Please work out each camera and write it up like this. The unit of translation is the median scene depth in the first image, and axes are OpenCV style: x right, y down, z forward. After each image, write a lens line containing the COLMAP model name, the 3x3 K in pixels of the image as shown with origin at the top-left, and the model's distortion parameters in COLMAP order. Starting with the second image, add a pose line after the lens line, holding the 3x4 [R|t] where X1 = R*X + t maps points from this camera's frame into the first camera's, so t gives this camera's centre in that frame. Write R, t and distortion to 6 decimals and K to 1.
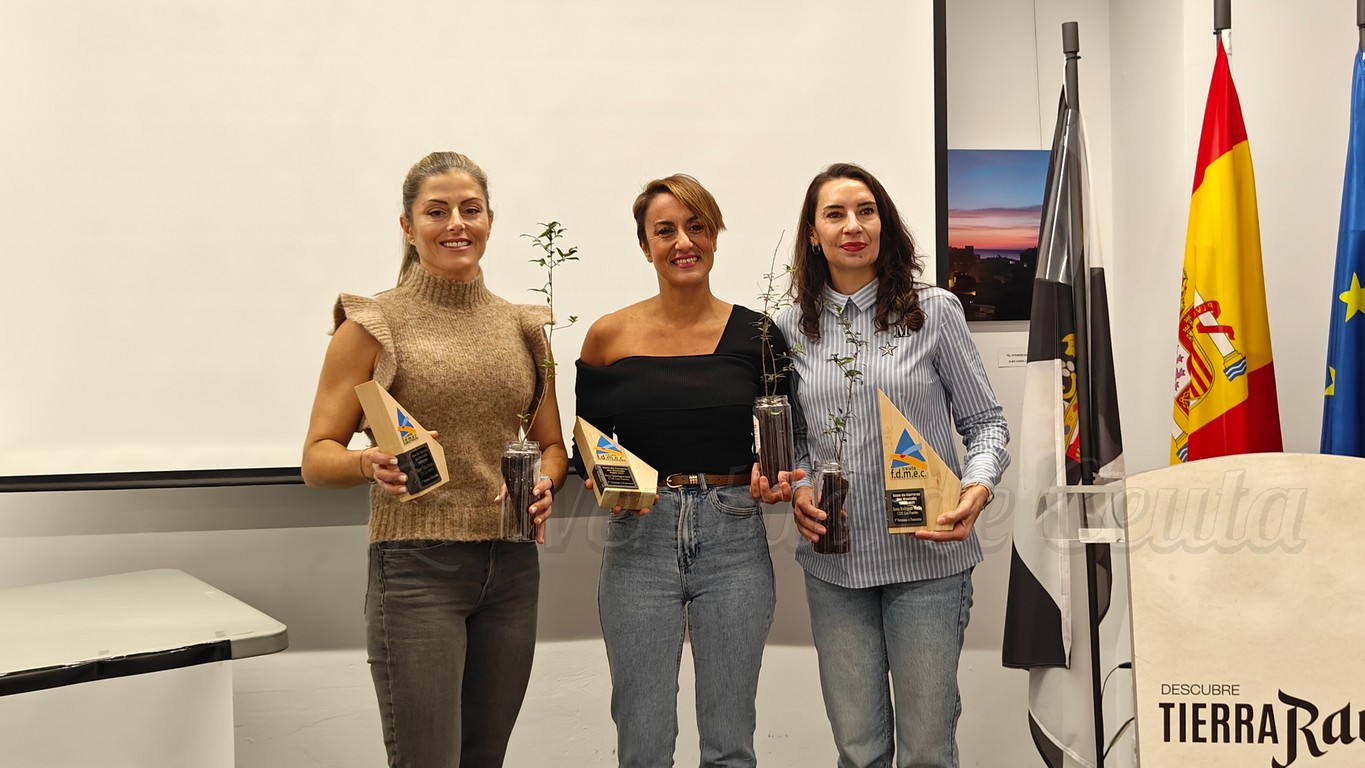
lens RADIAL K [[1347.1, 0, 682.6], [0, 1347.1, 360.8], [0, 0, 1]] dist [-0.008508, 0.009505]
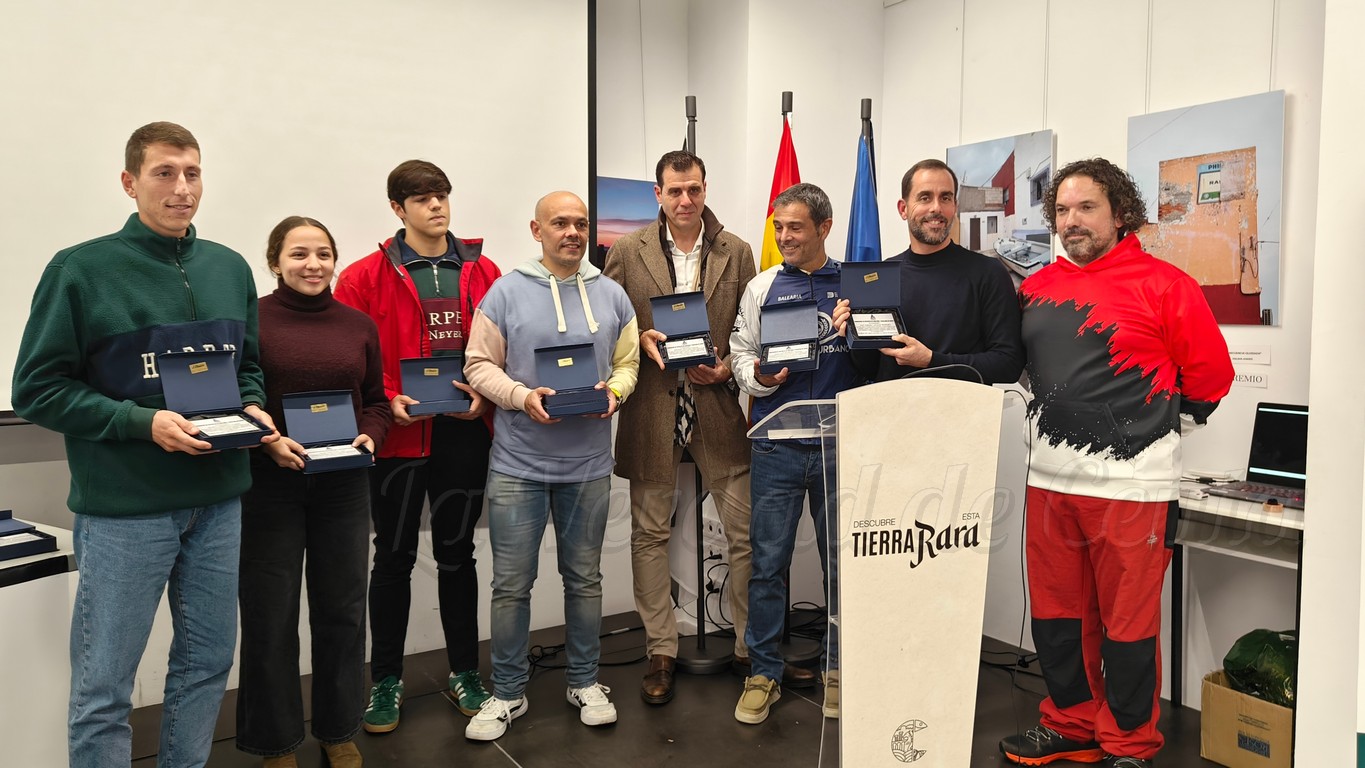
lens RADIAL K [[969.9, 0, 685.1], [0, 969.9, 362.1], [0, 0, 1]] dist [-0.003835, -0.001689]
pose [[0.906166, -0.000959, 0.422920, -0.180118], [-0.012611, 0.999492, 0.029286, 0.010598], [-0.422733, -0.031872, 0.905694, 0.024199]]
